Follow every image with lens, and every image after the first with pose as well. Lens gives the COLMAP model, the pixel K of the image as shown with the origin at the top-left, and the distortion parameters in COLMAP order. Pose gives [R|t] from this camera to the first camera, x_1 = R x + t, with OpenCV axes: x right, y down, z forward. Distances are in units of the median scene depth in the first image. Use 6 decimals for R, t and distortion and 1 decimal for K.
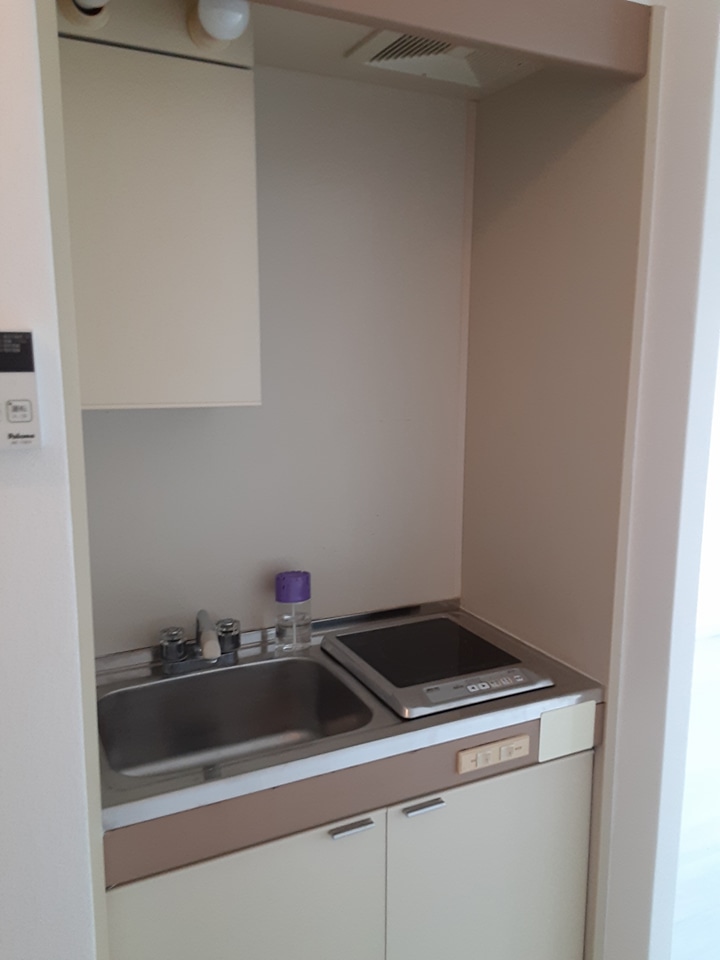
lens RADIAL K [[777.0, 0, 378.5], [0, 777.0, 481.7], [0, 0, 1]] dist [0.013541, -0.000080]
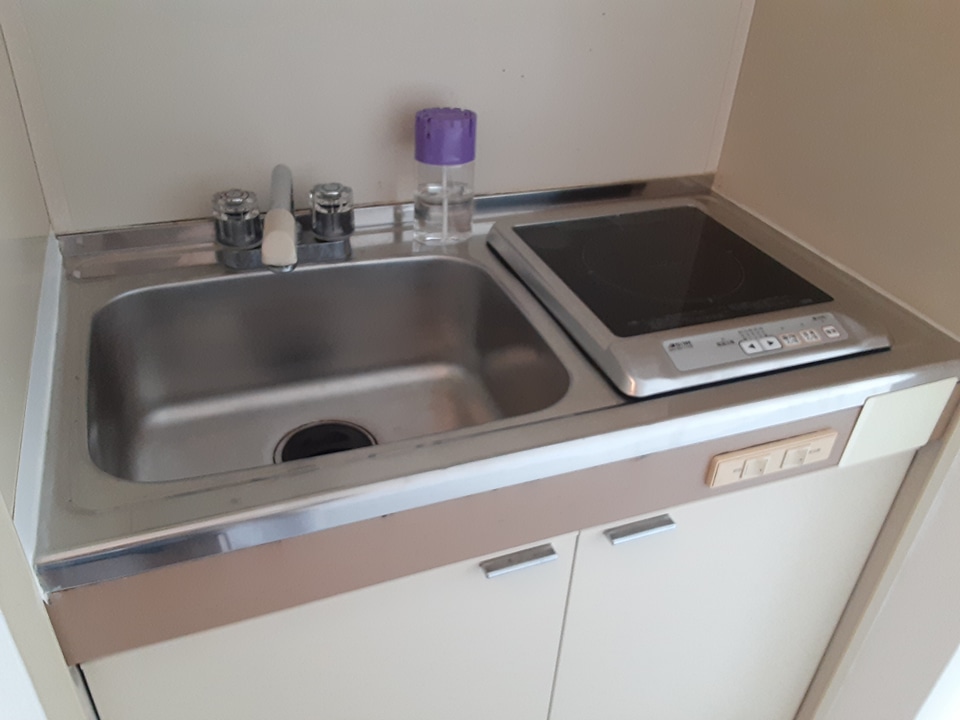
lens RADIAL K [[783.8, 0, 492.9], [0, 783.8, 345.4], [0, 0, 1]] dist [0.109886, -0.000031]
pose [[0.994439, 0.092164, -0.050958, -0.032251], [-0.065634, 0.920784, 0.384510, 0.052297], [0.082360, -0.379027, 0.921713, 0.420635]]
